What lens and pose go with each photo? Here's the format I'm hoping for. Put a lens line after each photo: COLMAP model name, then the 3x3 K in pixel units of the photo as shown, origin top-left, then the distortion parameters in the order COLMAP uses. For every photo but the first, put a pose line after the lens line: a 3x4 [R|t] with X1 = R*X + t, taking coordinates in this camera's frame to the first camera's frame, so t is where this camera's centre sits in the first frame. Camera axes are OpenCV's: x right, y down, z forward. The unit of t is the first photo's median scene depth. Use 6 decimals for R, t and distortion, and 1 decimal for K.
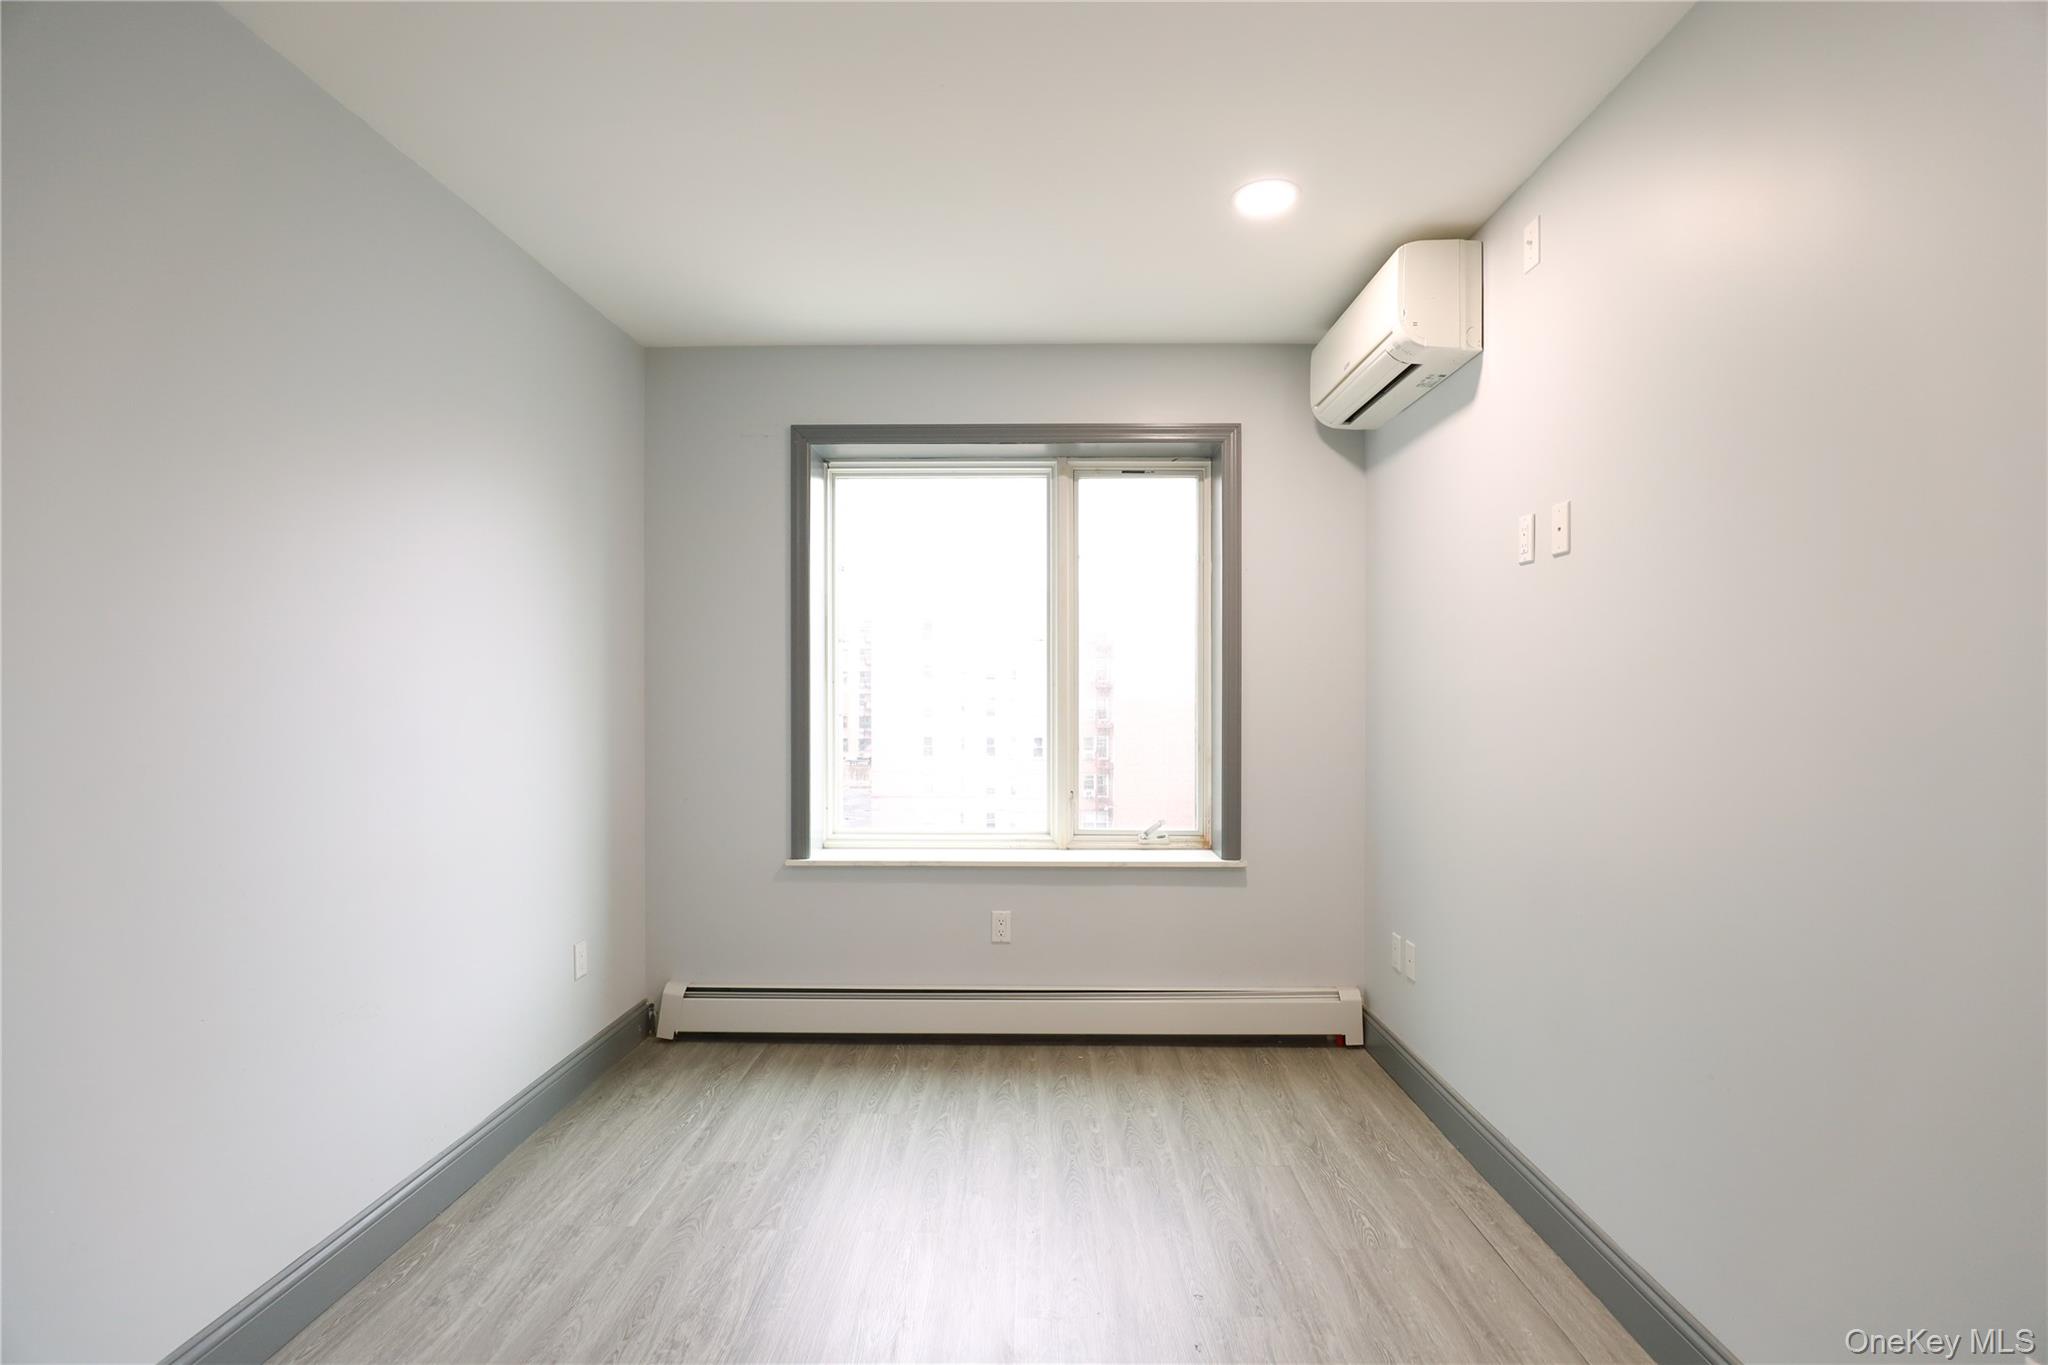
lens RADIAL K [[955.9, 0, 1024.0], [0, 955.9, 682.5], [0, 0, 1]] dist [-0.027507, -0.000214]
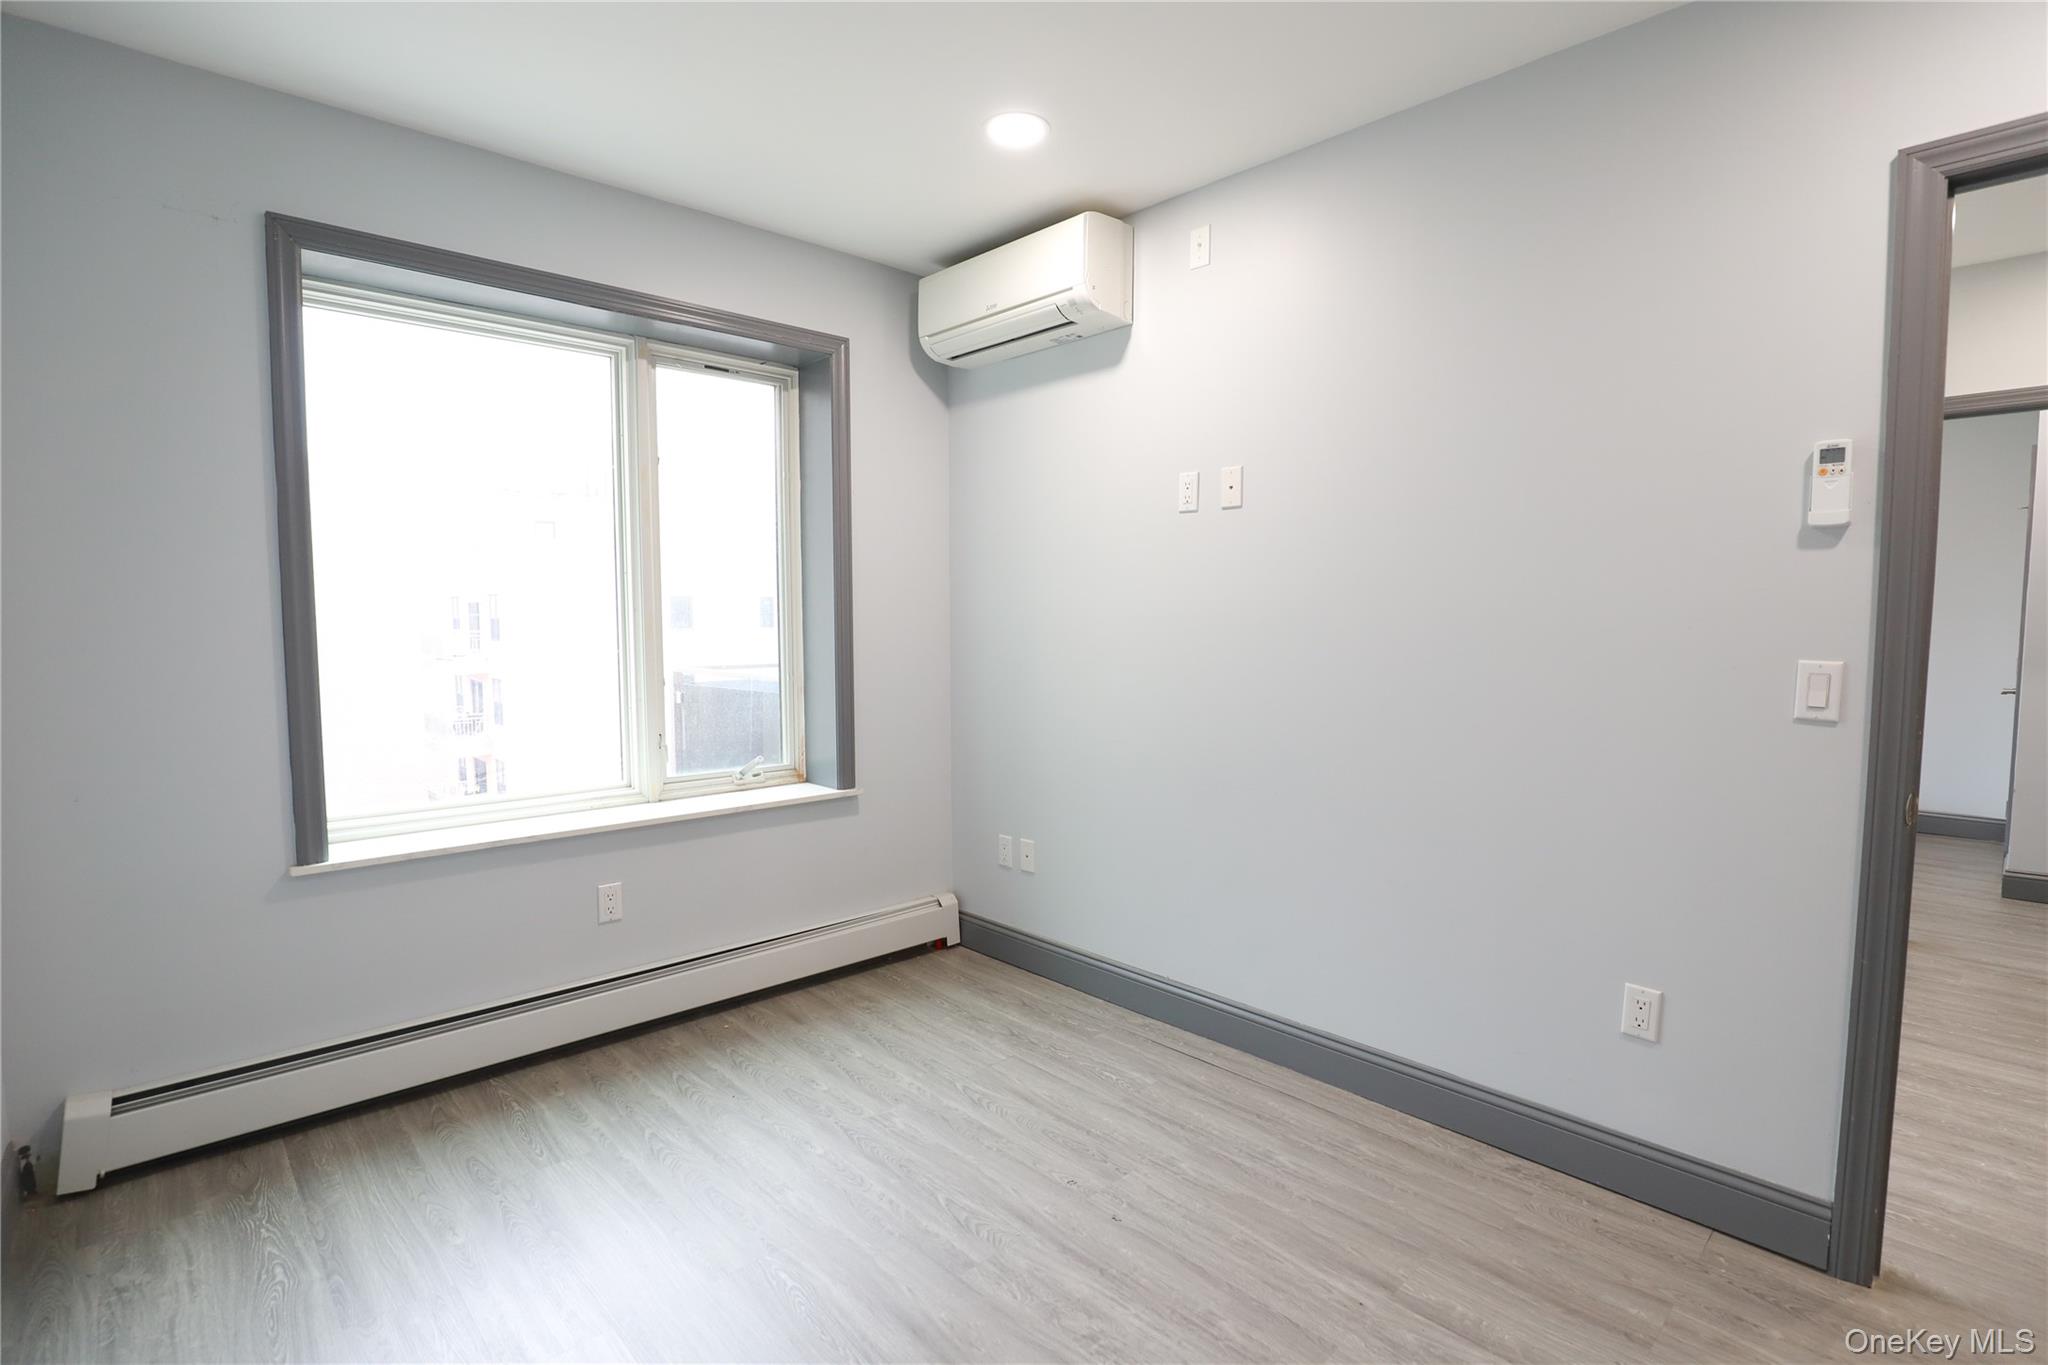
lens RADIAL K [[969.4, 0, 1022.8], [0, 969.4, 675.7], [0, 0, 1]] dist [-0.041295, 0.009350]
pose [[0.720587, -0.042290, 0.692074, -0.346502], [-0.004466, 0.997834, 0.065624, 0.003337], [-0.693350, -0.050378, 0.718837, 0.168985]]
